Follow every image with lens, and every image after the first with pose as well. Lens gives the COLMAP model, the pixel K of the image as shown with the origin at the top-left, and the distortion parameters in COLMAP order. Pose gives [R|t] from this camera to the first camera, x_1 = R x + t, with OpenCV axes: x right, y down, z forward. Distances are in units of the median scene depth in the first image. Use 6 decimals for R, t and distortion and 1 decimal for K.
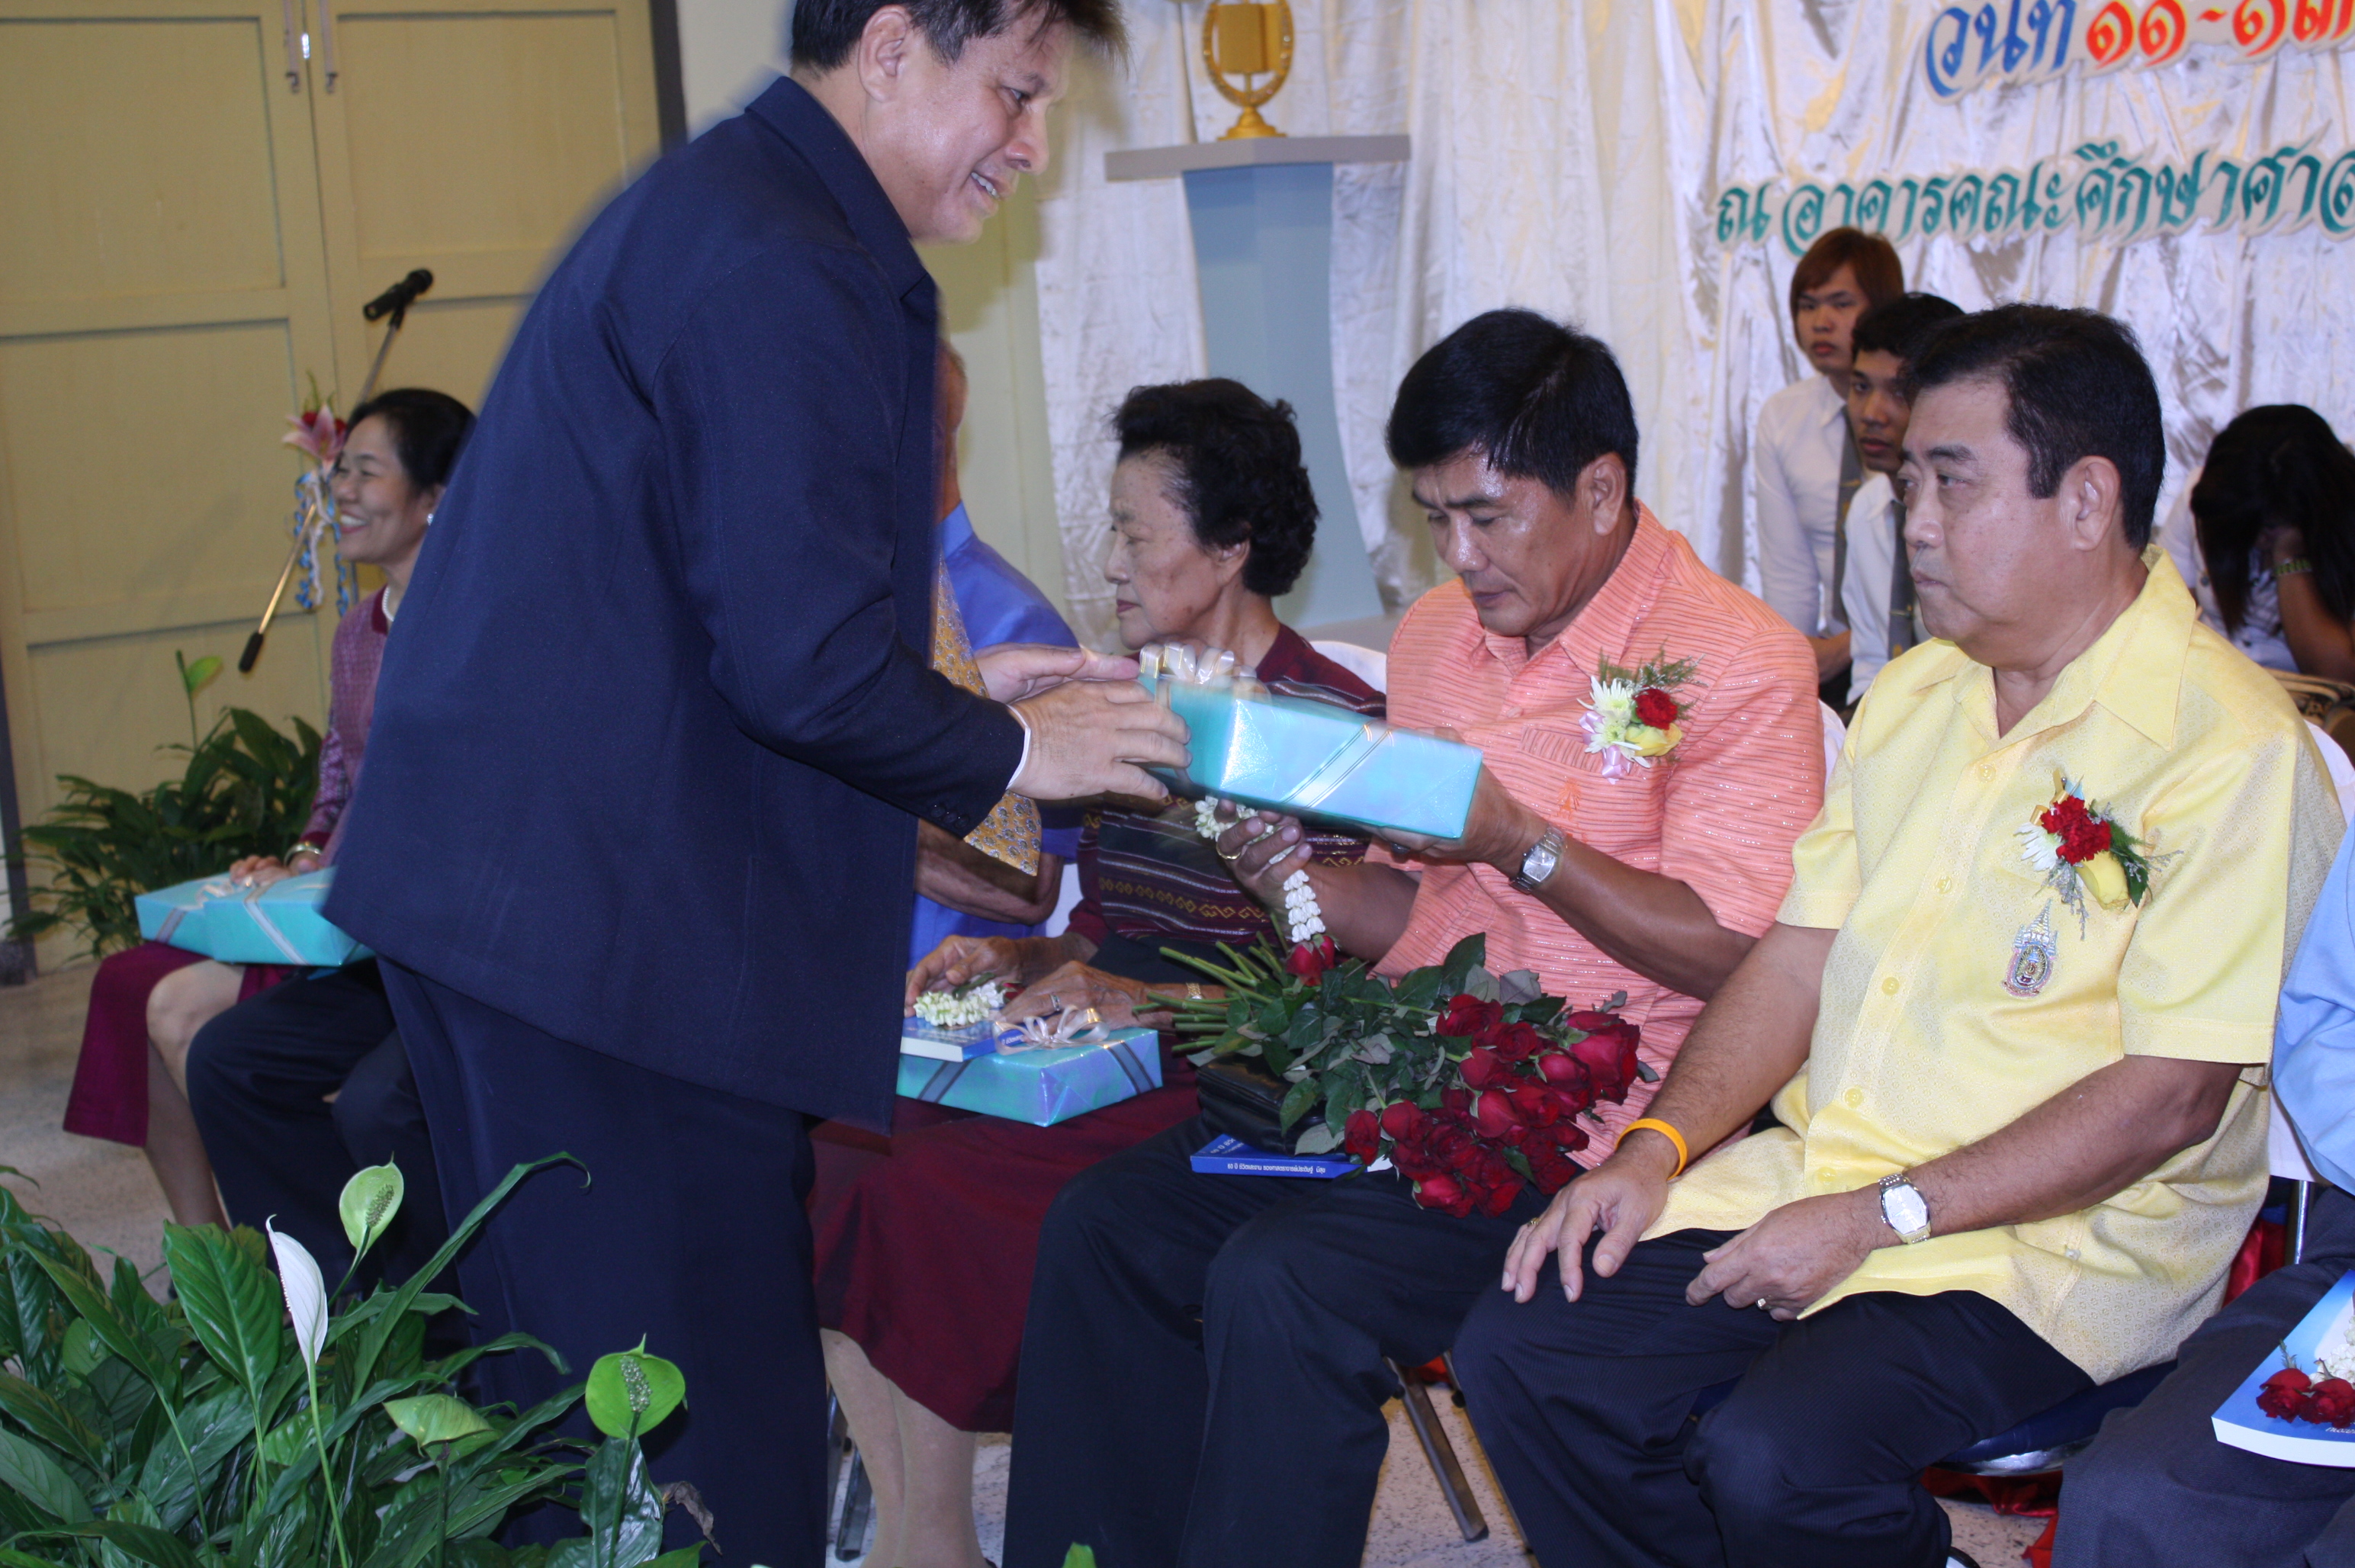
lens RADIAL K [[3616.5, 0, 1186.2], [0, 3616.5, 782.7], [0, 0, 1]] dist [-0.035387, 0.169923]
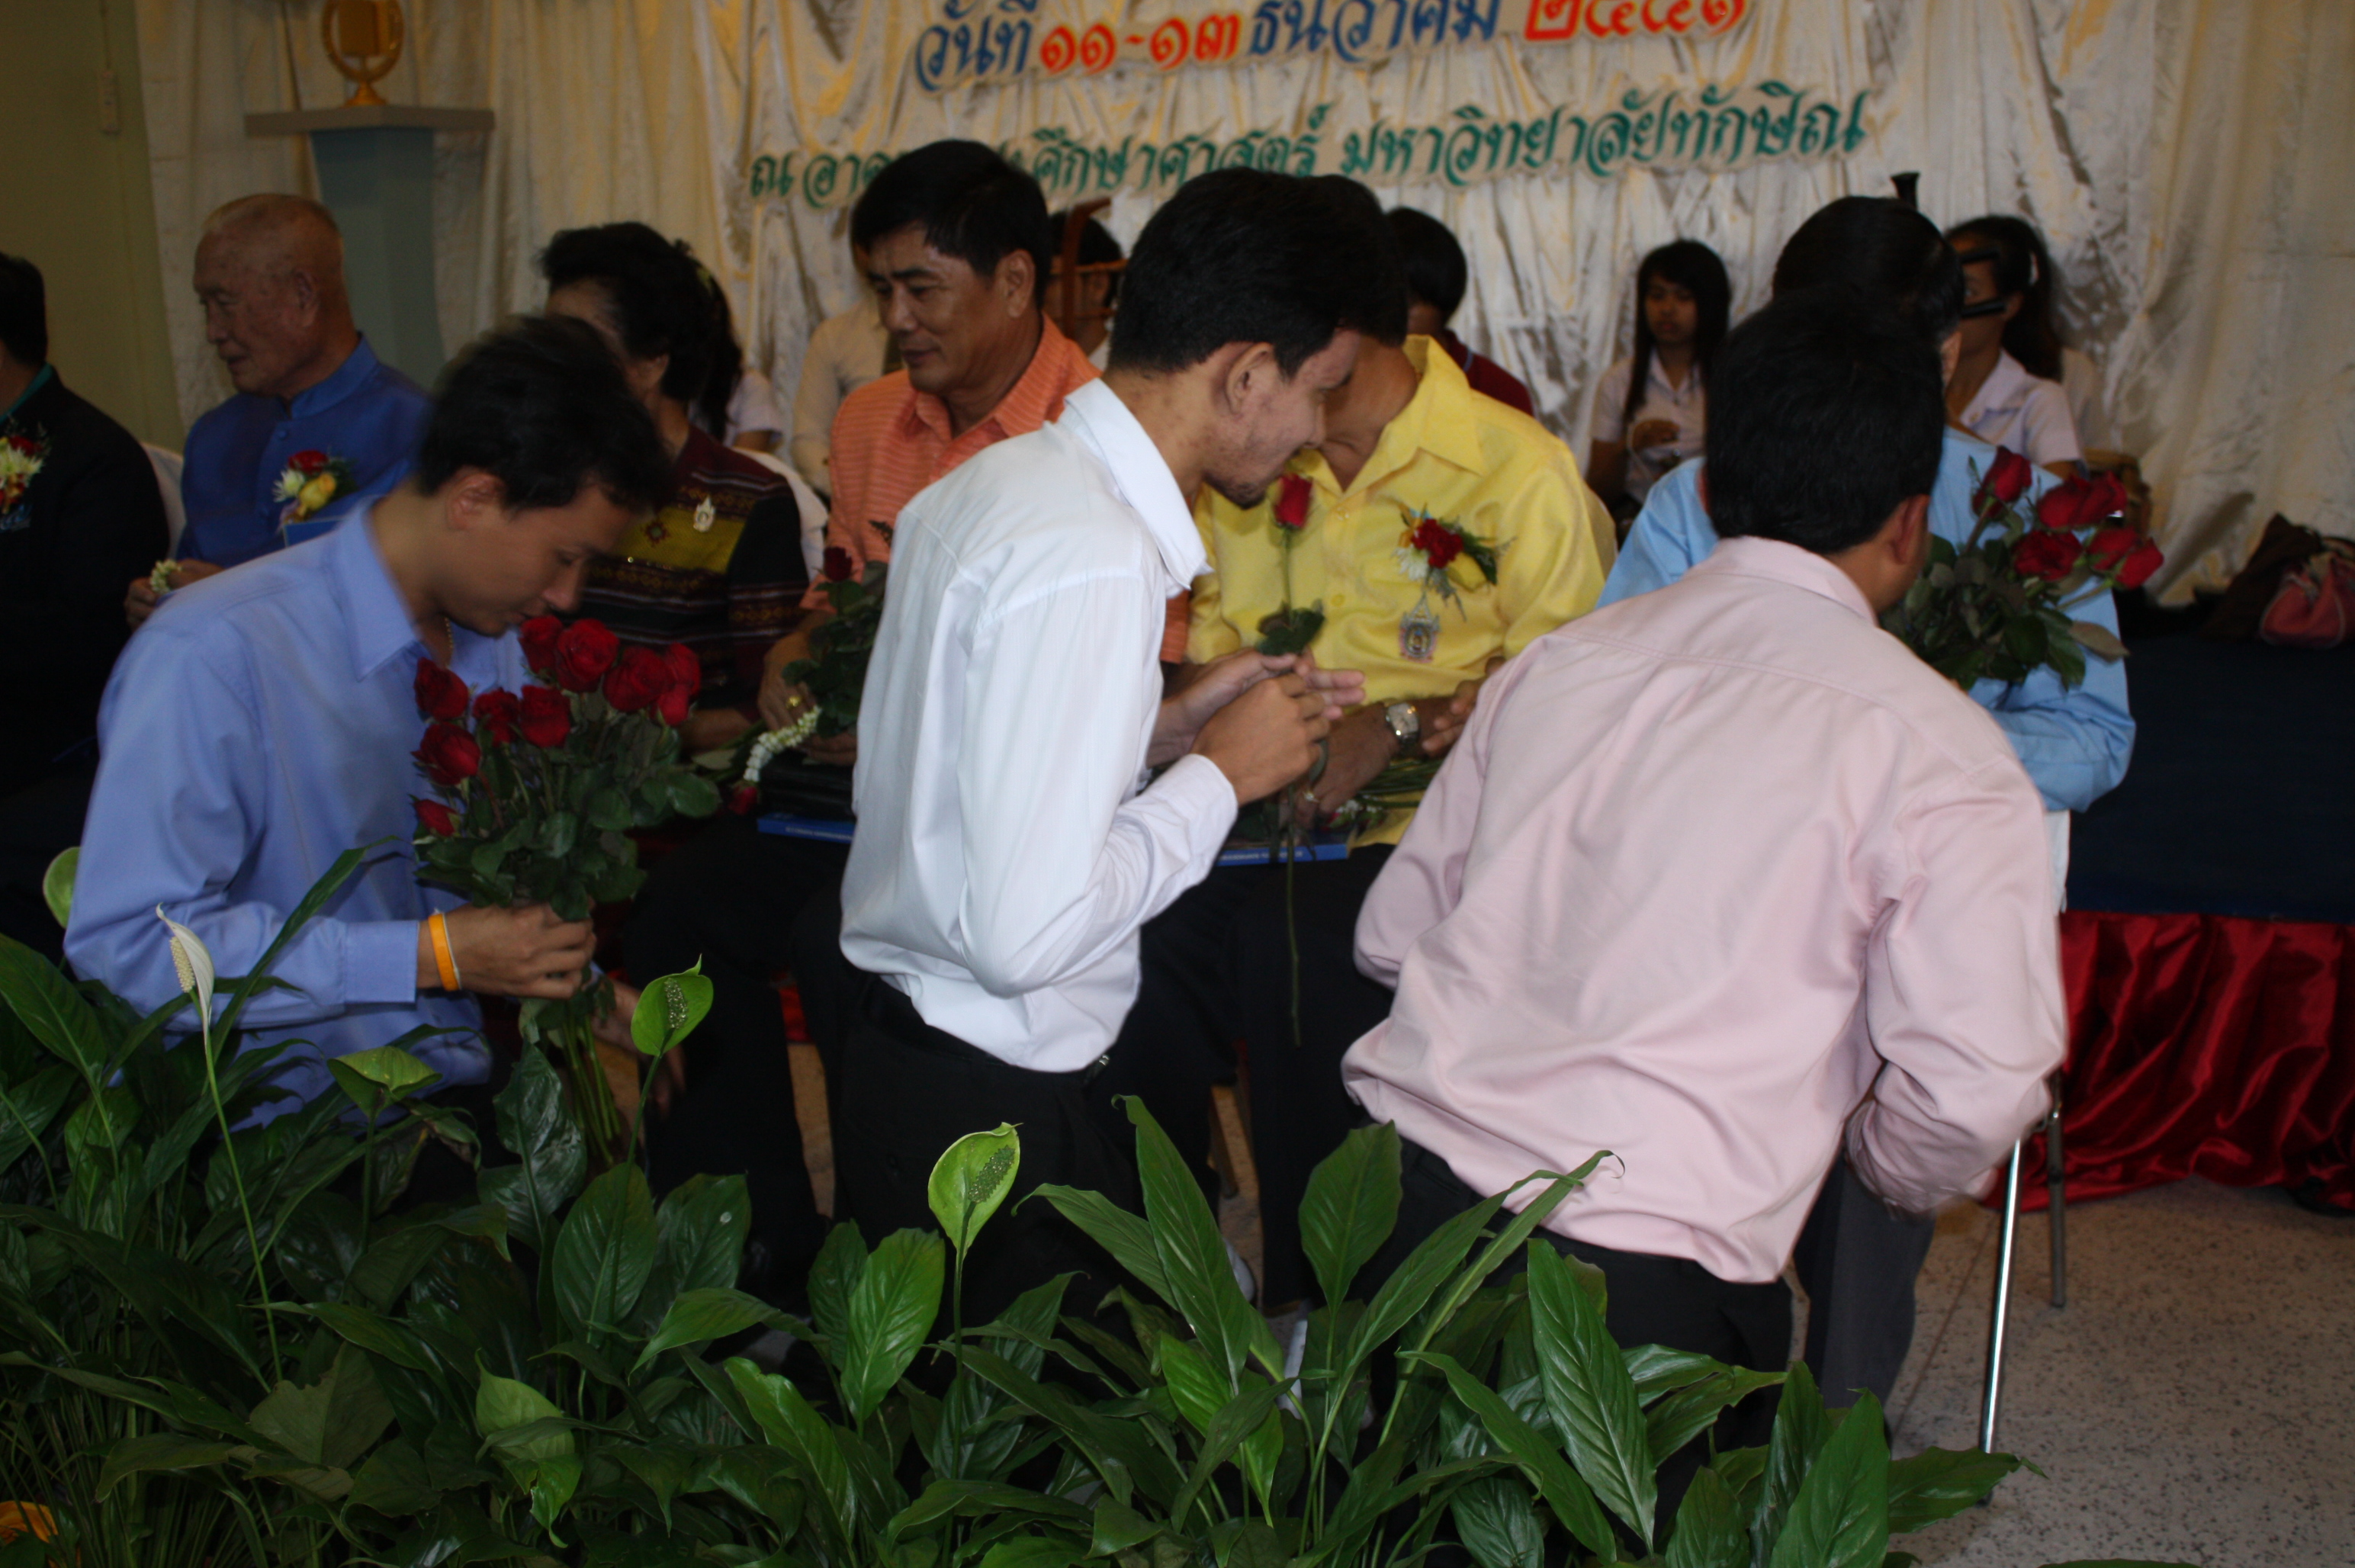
lens RADIAL K [[2597.6, 0, 1203.1], [0, 2597.6, 784.6], [0, 0, 1]] dist [-0.113368, 0.136476]
pose [[0.913430, -0.048940, 0.404042, -0.102627], [0.029083, 0.998055, 0.055139, 0.019423], [-0.405955, -0.038615, 0.913077, 0.068709]]
